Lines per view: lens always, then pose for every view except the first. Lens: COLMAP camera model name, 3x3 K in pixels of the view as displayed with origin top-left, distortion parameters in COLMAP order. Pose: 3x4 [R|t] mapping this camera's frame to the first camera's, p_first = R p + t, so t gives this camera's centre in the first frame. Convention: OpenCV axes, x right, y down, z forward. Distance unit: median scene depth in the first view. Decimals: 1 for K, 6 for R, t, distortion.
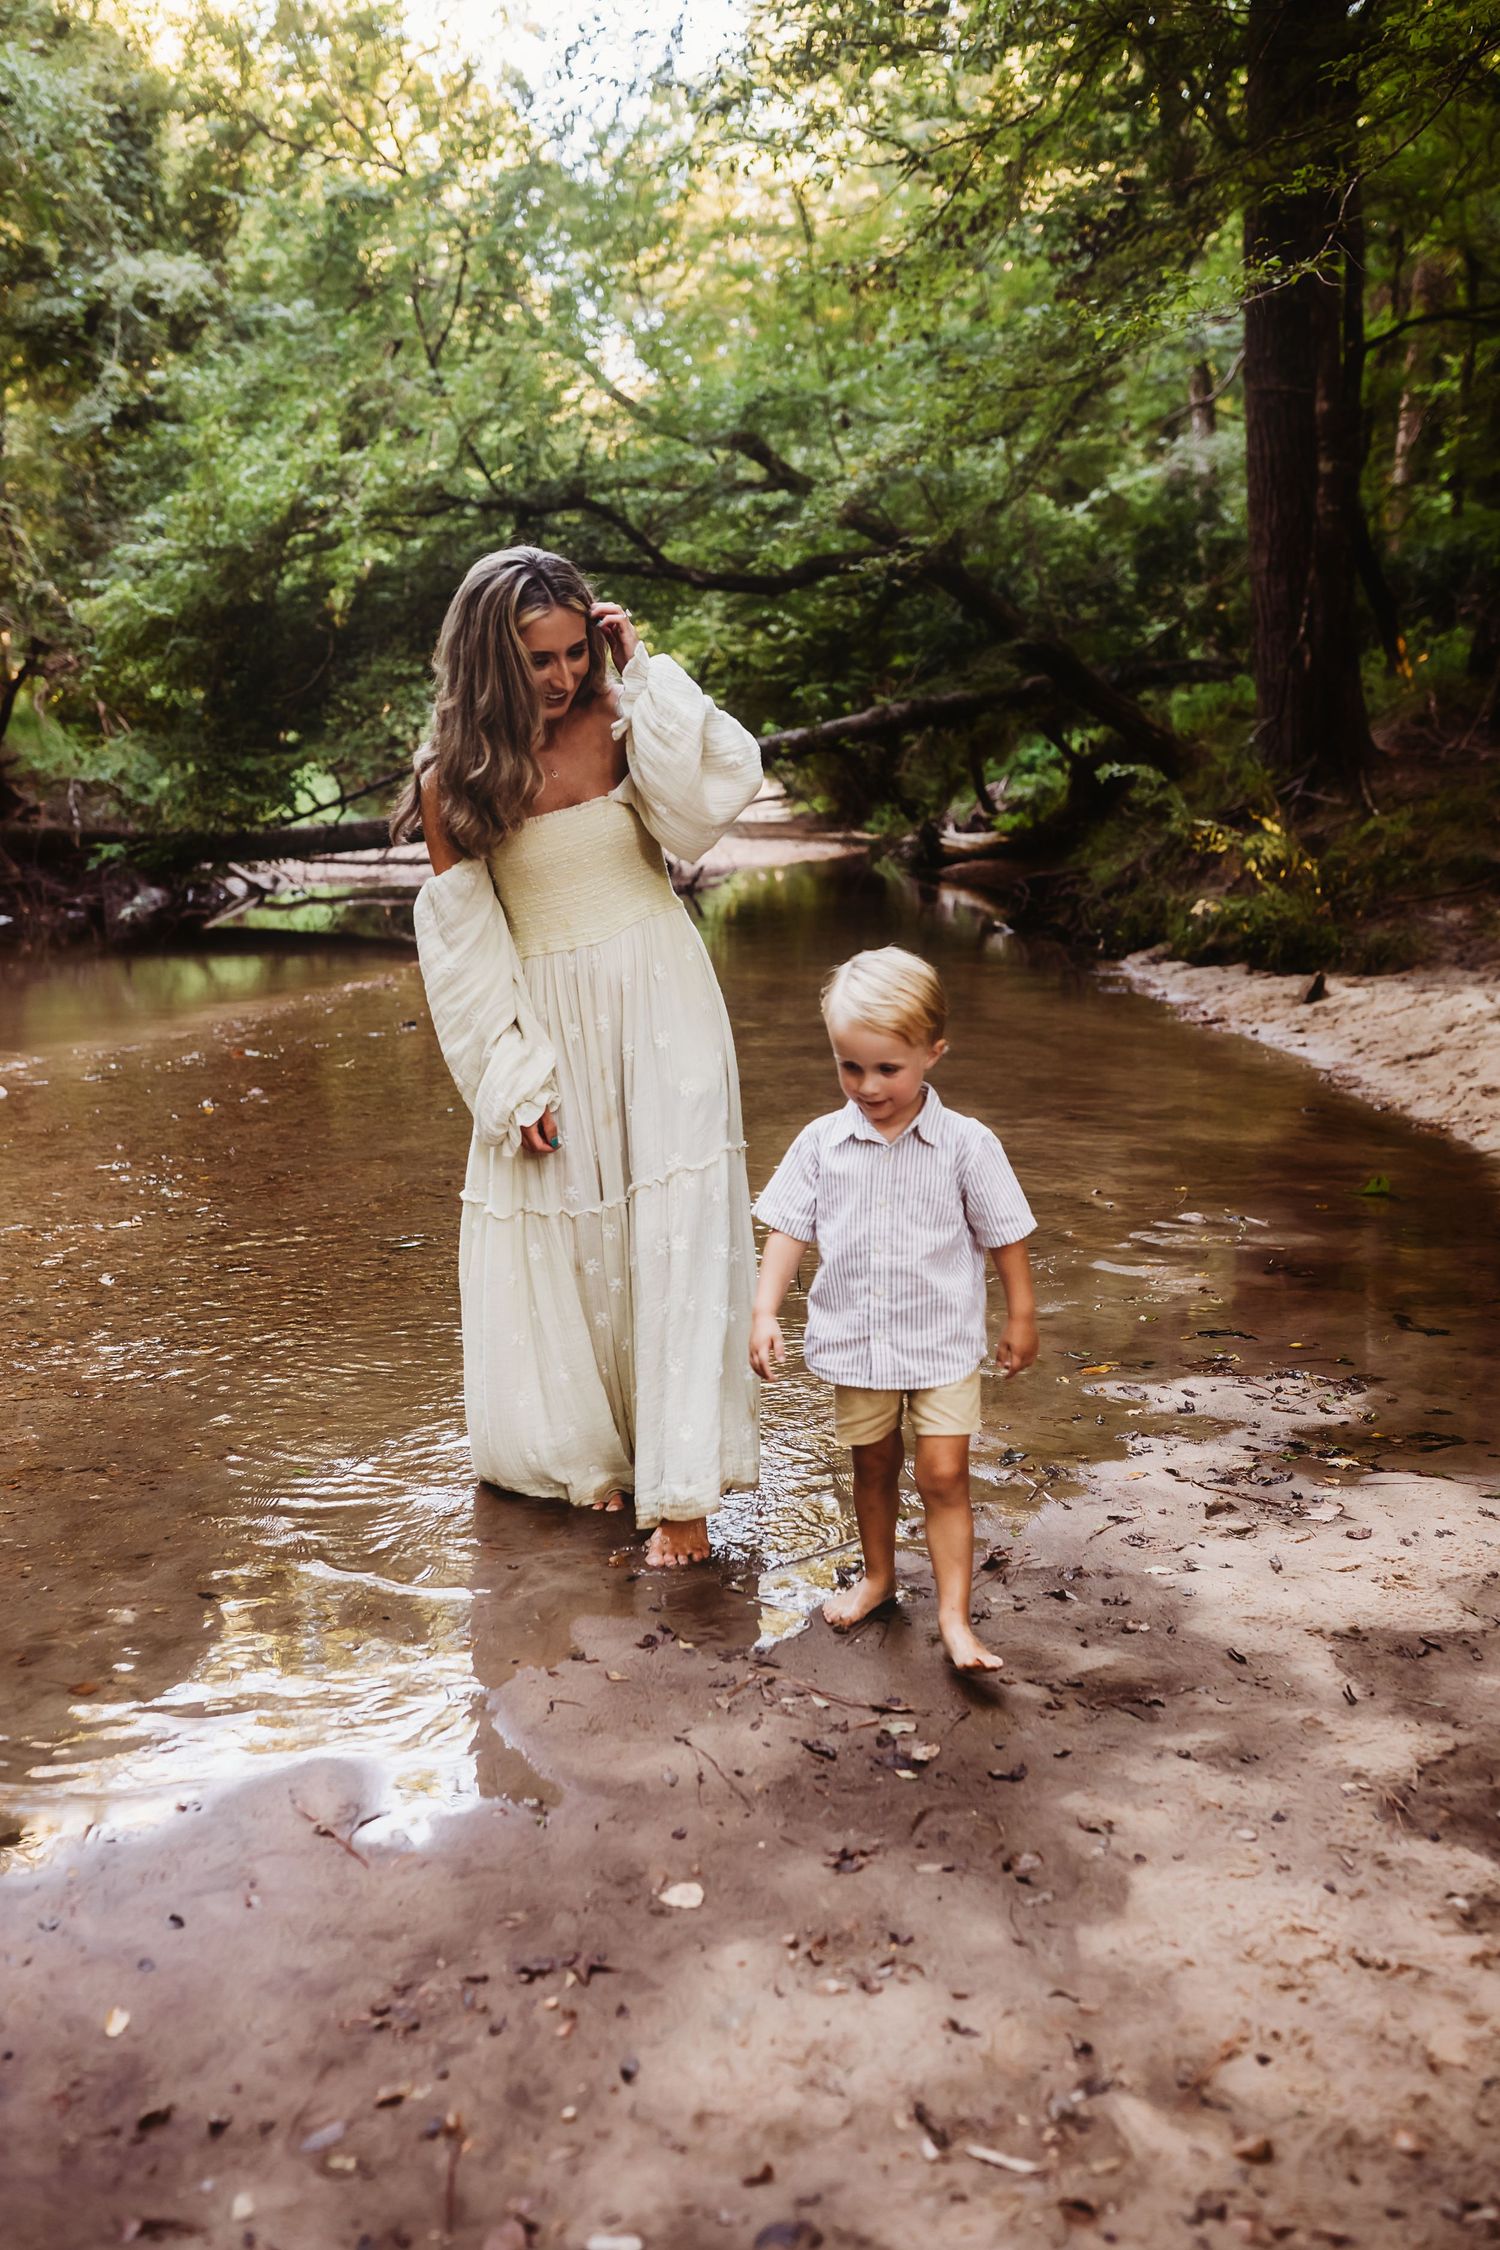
lens RADIAL K [[2429.0, 0, 684.6], [0, 2429.0, 1124.4], [0, 0, 1]] dist [-0.003327, -0.010544]
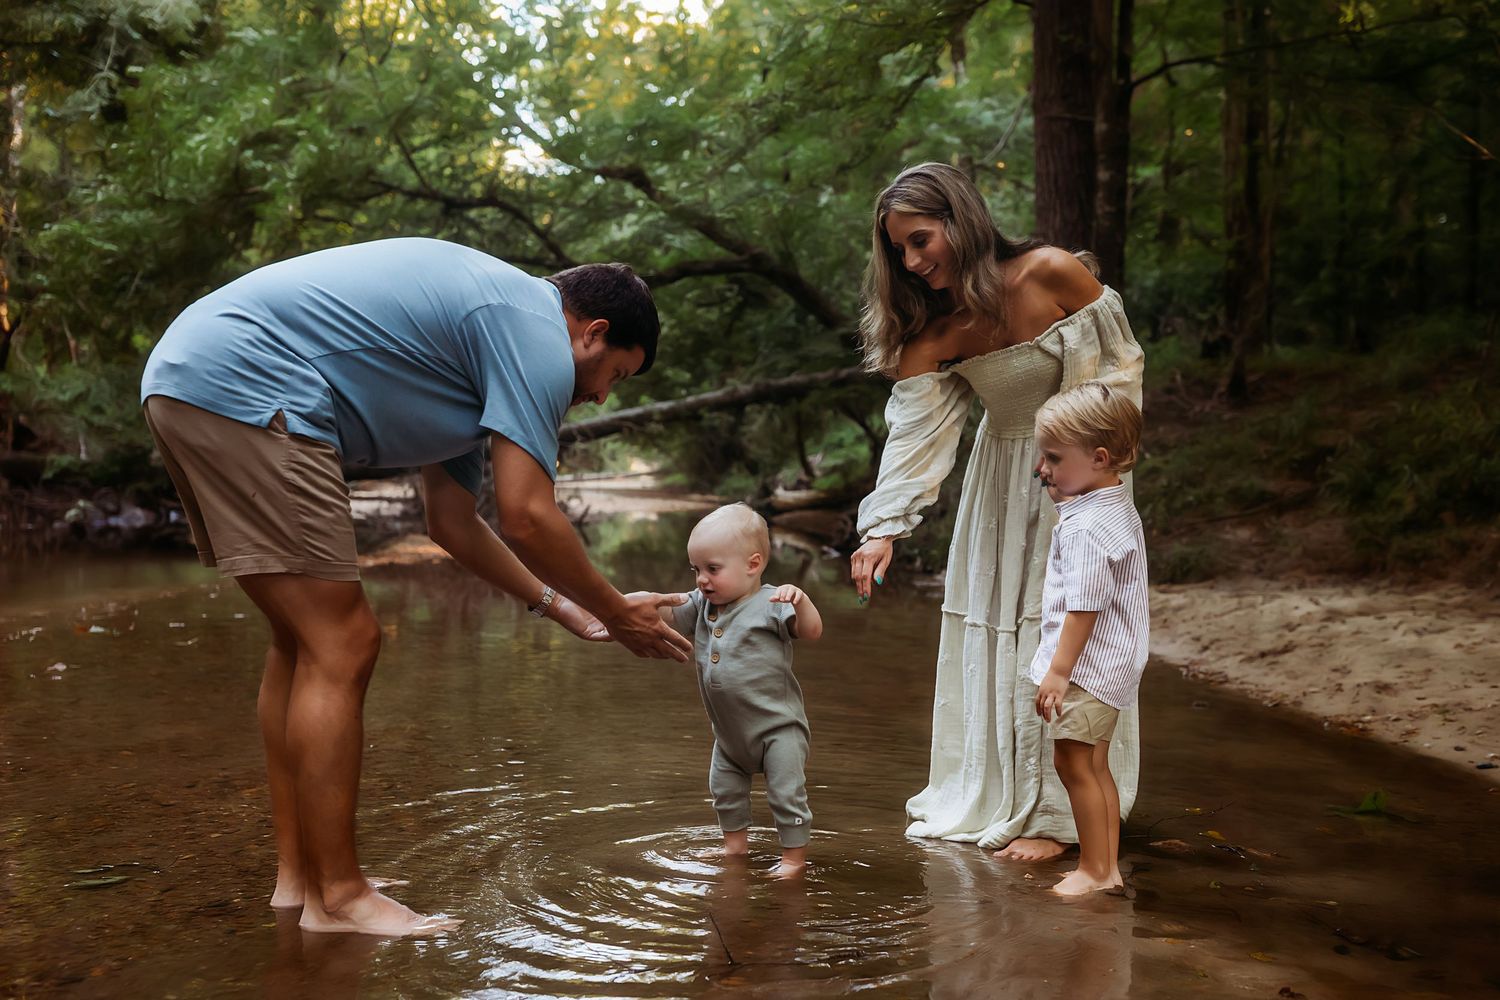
lens RADIAL K [[1619.3, 0, 775.0], [0, 1619.3, 530.9], [0, 0, 1]] dist [-0.003327, -0.010544]
pose [[0.993202, 0.027436, 0.113122, 0.012104], [-0.014875, 0.993773, -0.110424, -0.000742], [-0.115447, 0.107990, 0.987426, 0.228304]]
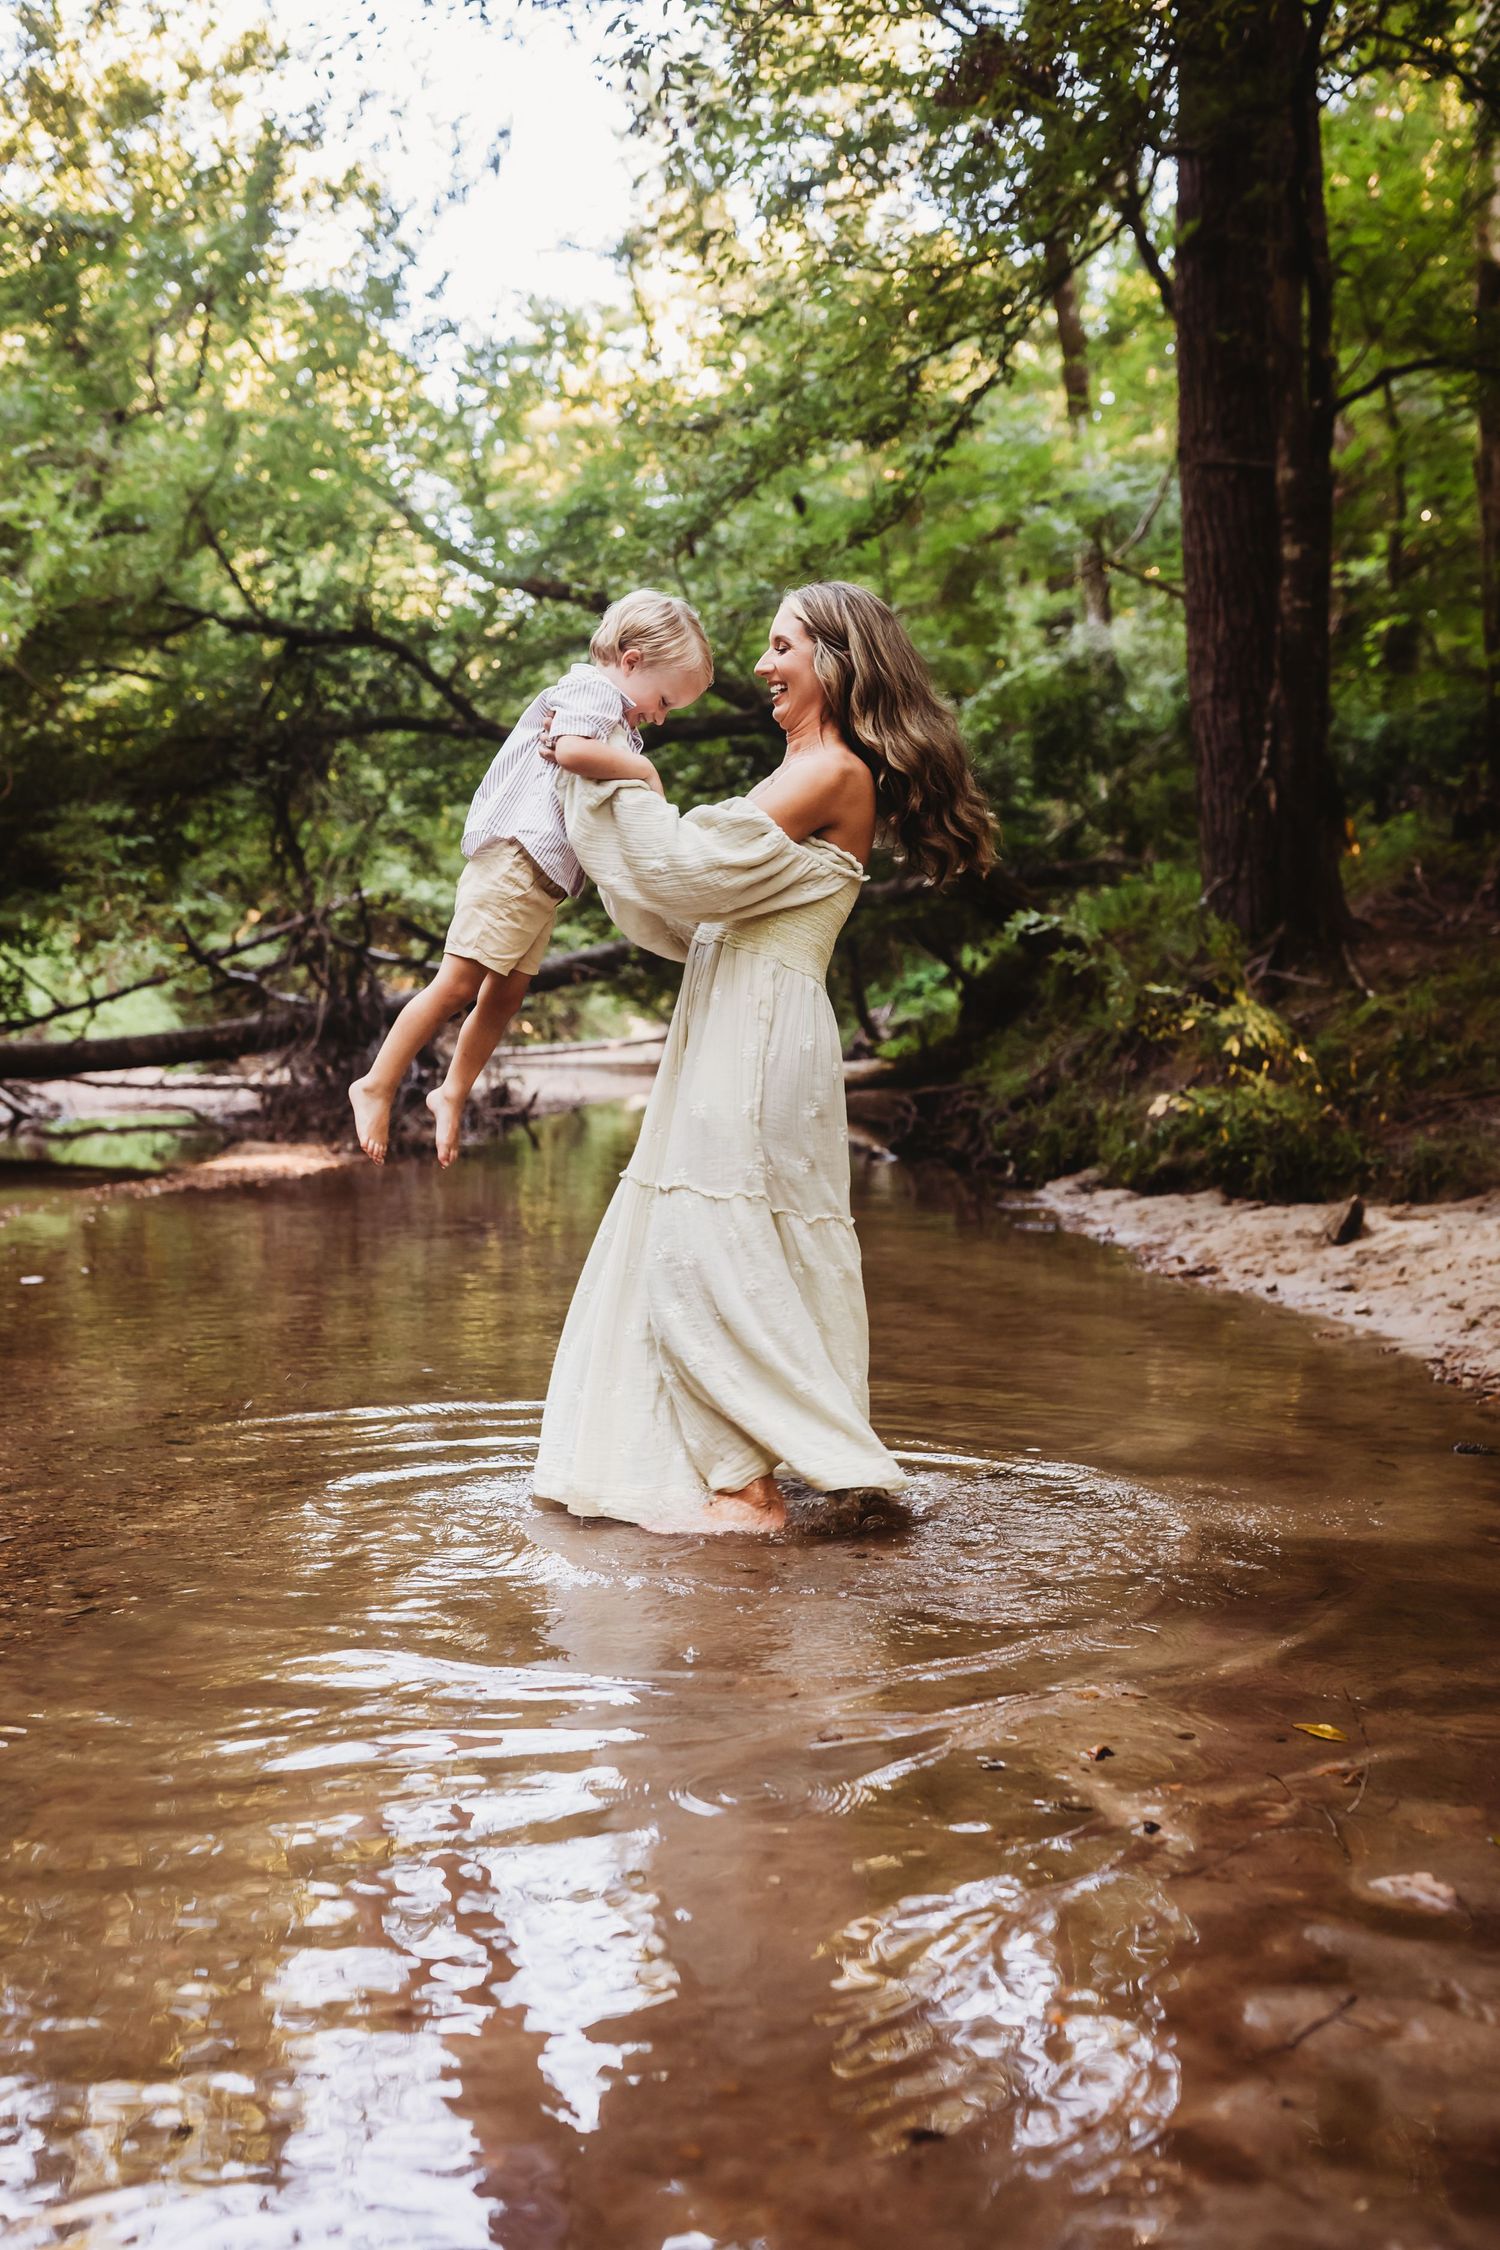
lens RADIAL K [[2246.8, 0, 750.0], [0, 2246.8, 1125.0], [0, 0, 1]] dist [-0.016606, -0.004807]
pose [[0.997856, 0.005771, 0.065196, 0.045940], [0.001216, 0.994298, -0.106634, -0.013740], [-0.065440, 0.106484, 0.992159, 0.316304]]
